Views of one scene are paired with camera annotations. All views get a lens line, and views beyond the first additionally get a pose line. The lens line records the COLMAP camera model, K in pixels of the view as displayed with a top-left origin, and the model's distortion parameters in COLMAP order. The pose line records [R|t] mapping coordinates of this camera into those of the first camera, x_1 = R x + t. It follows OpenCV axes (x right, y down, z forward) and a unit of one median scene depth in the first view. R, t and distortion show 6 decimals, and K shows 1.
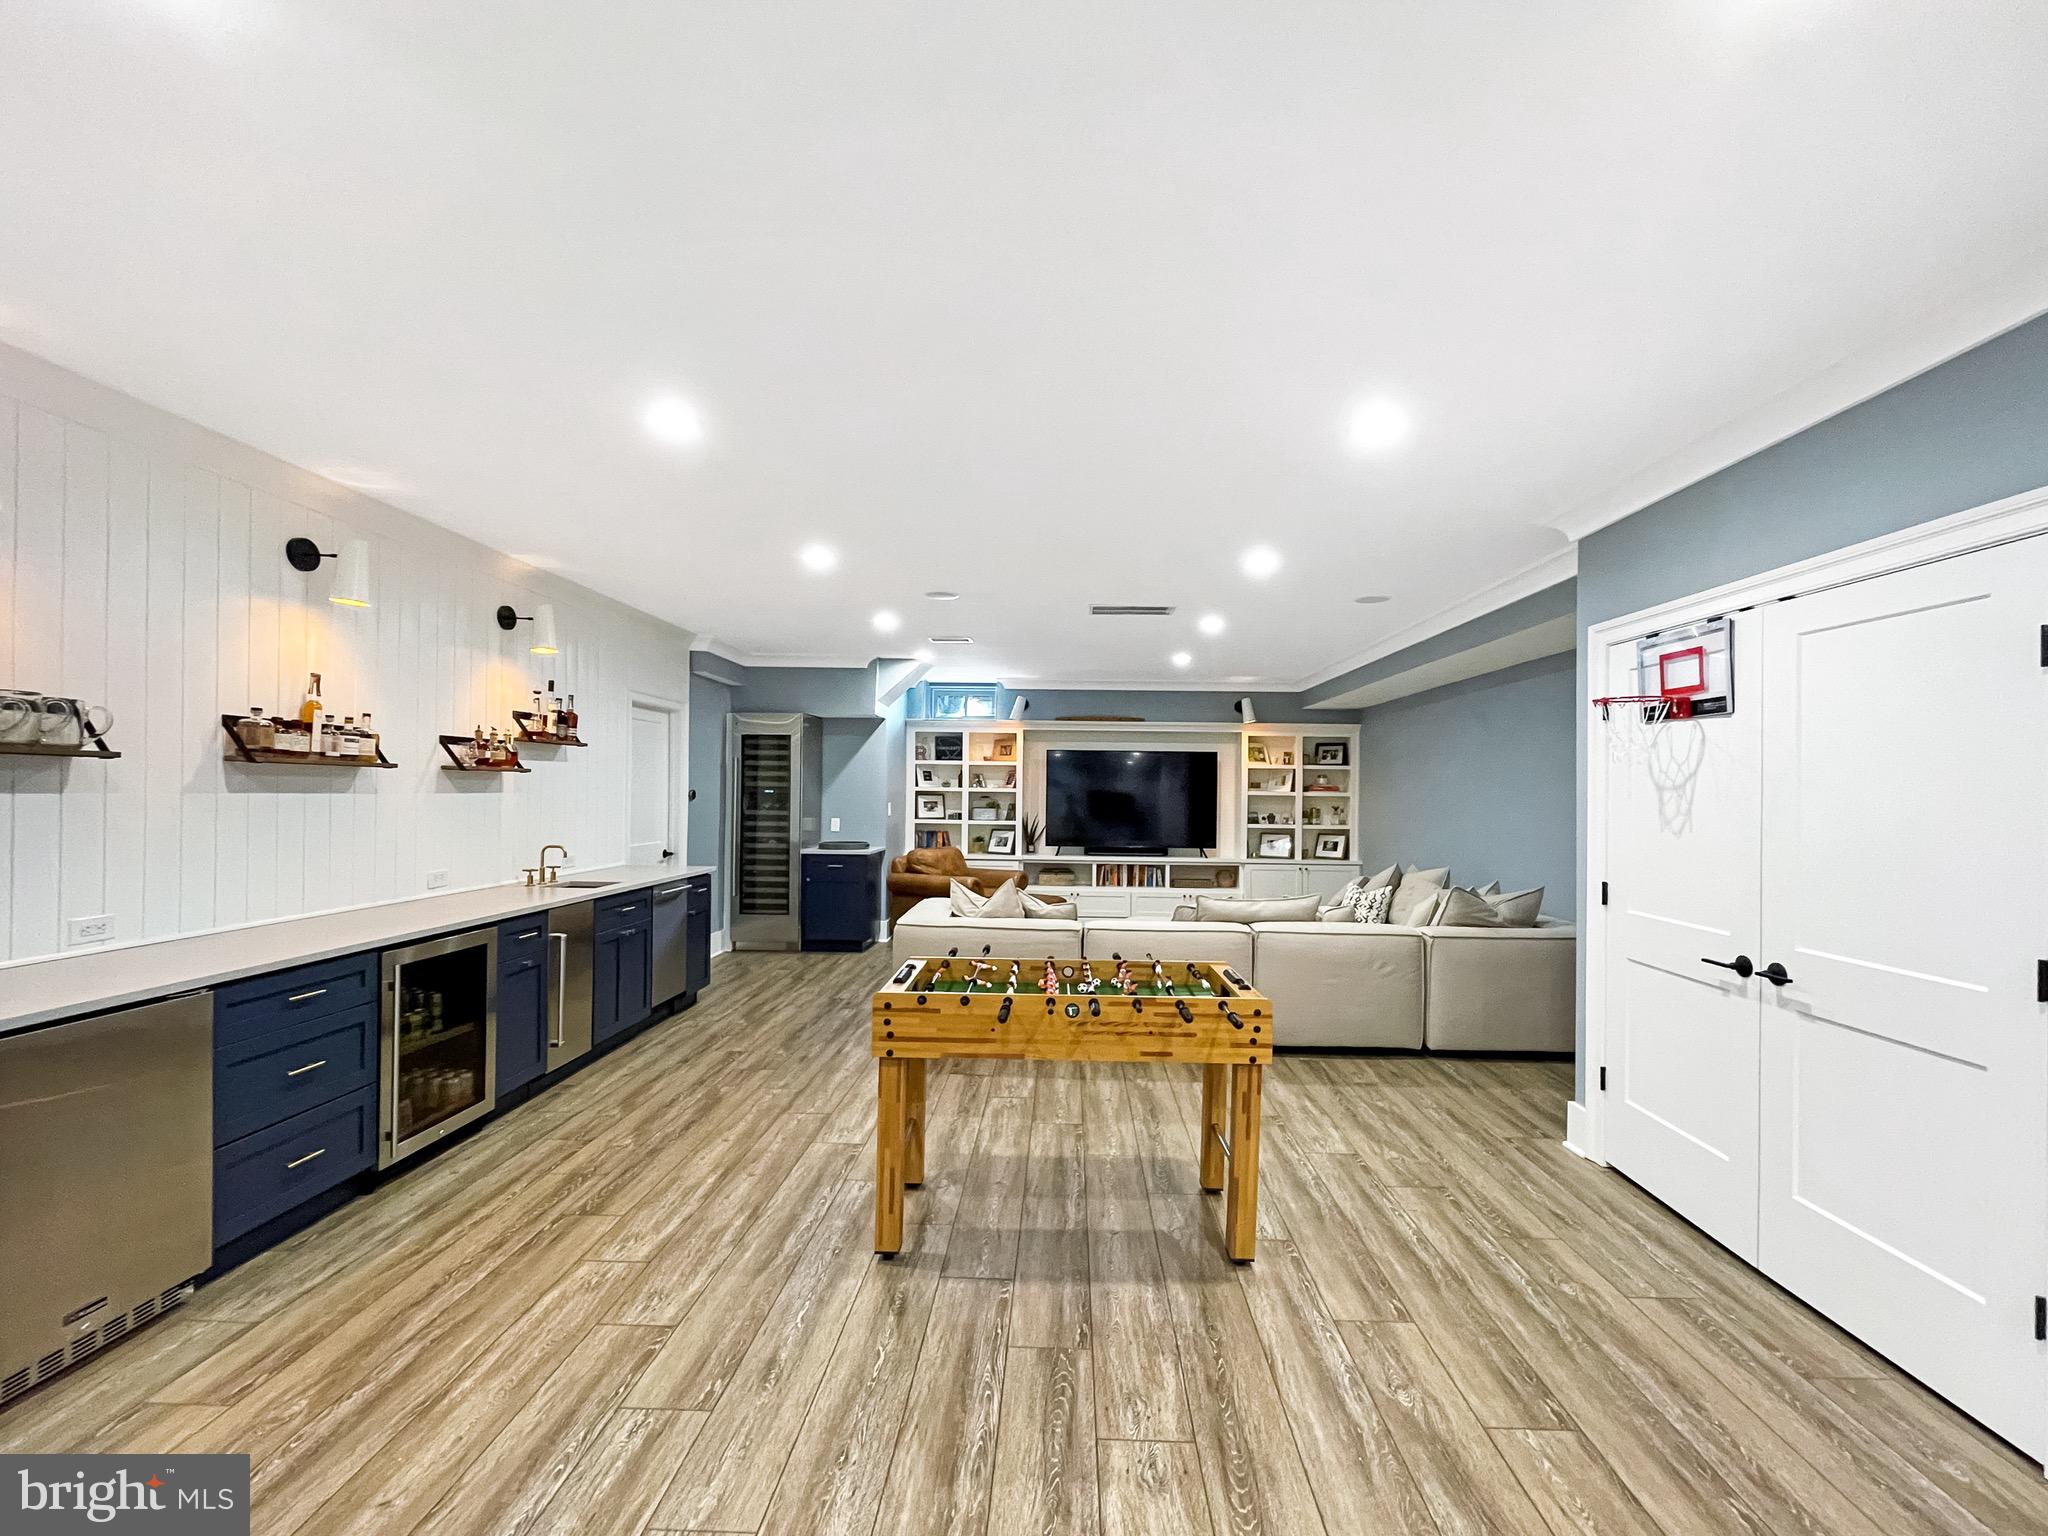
lens RADIAL K [[850.2, 0, 1027.2], [0, 850.2, 779.1], [0, 0, 1]] dist [-0.002393, -0.000099]
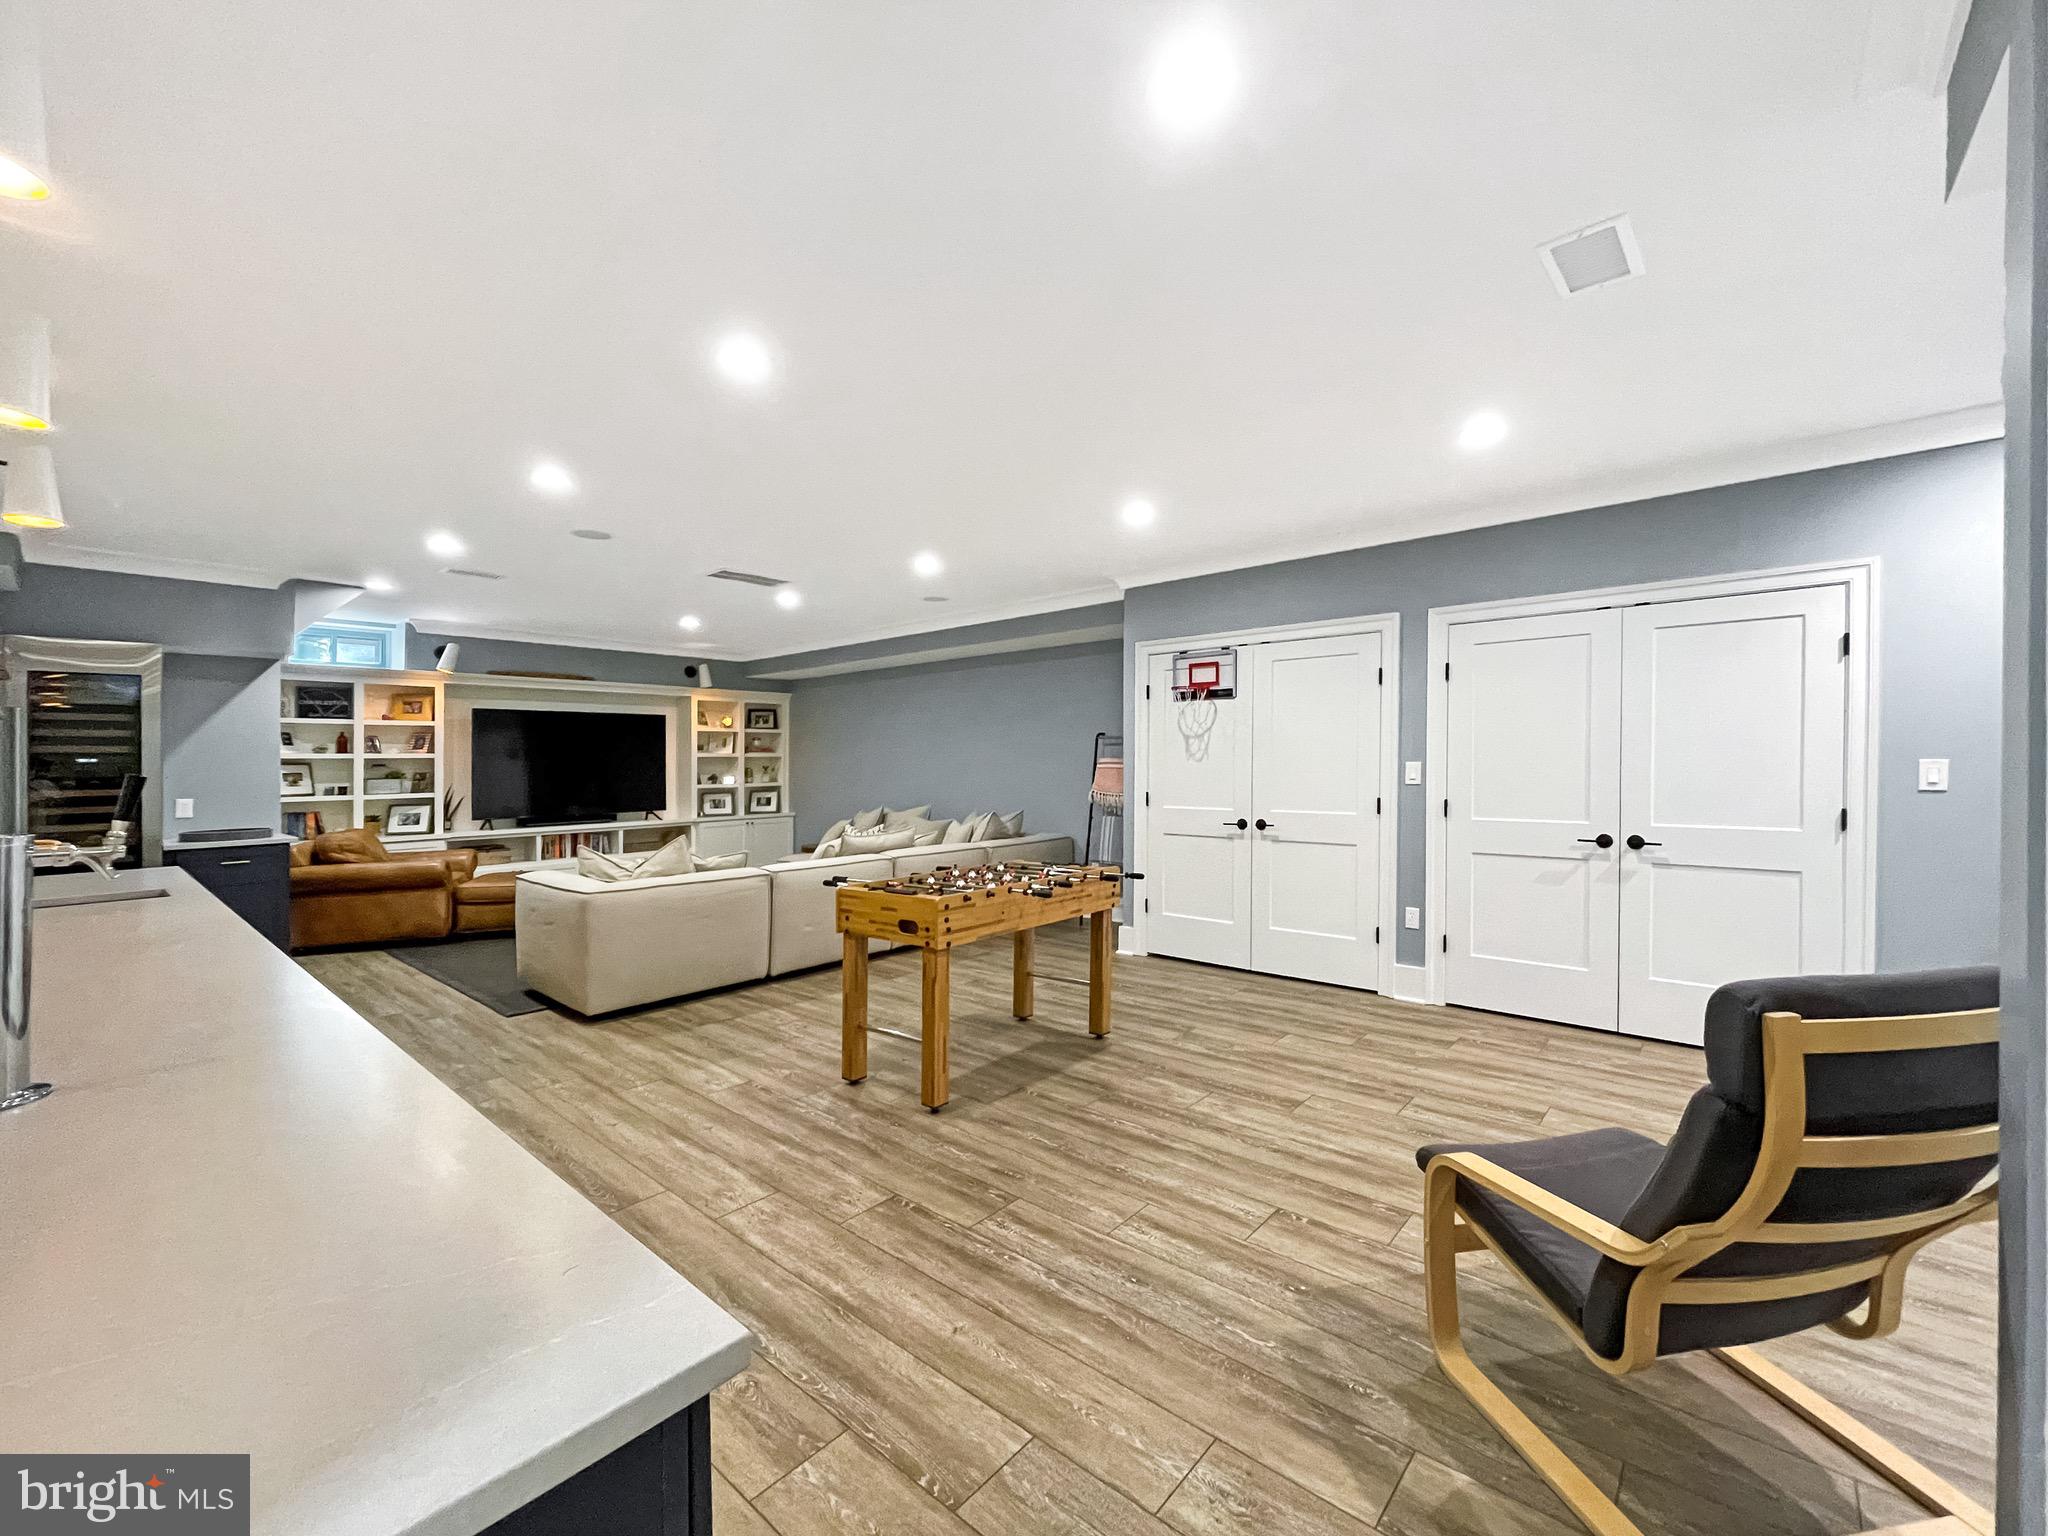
lens RADIAL K [[837.6, 0, 1016.7], [0, 837.6, 773.5], [0, 0, 1]] dist [-0.000790, 0.000114]
pose [[0.648332, -0.031833, 0.760692, -0.523315], [0.009222, 0.999381, 0.033961, 0.015085], [-0.761302, -0.015003, 0.648224, 0.064556]]
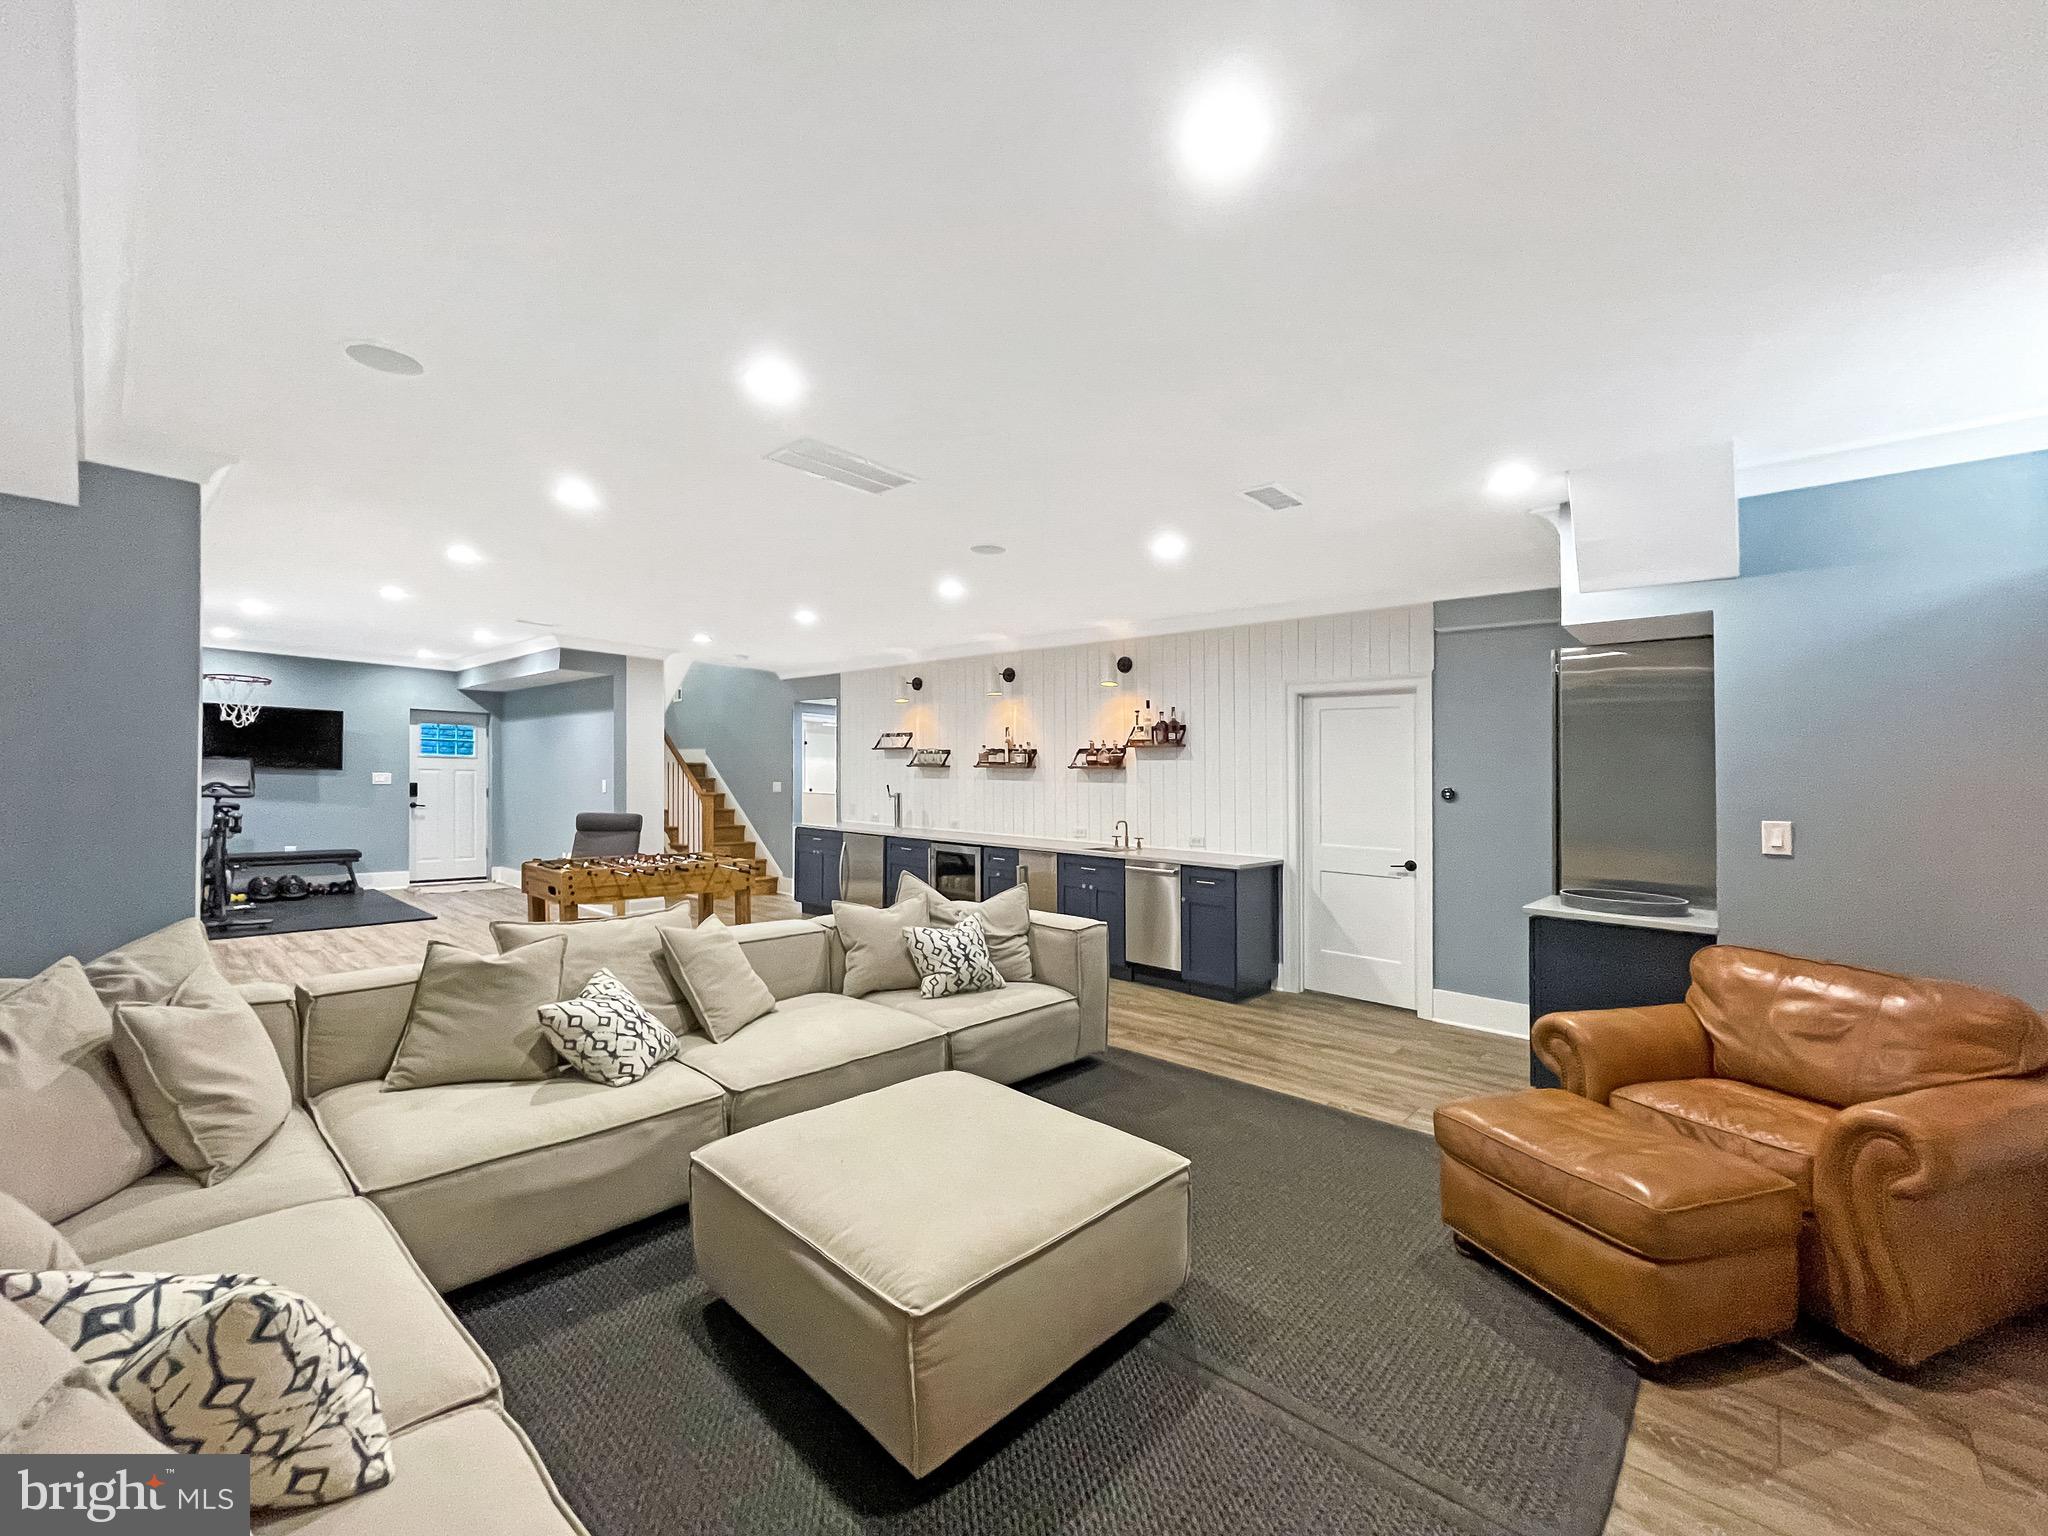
lens RADIAL K [[932.9, 0, 1088.2], [0, 932.9, 767.7], [0, 0, 1]] dist [0.160469, -0.000112]
pose [[-0.602329, -0.043949, -0.797037, 0.687579], [-0.022610, 0.999022, -0.037999, 0.050281], [0.797928, -0.004867, -0.602734, 1.835332]]
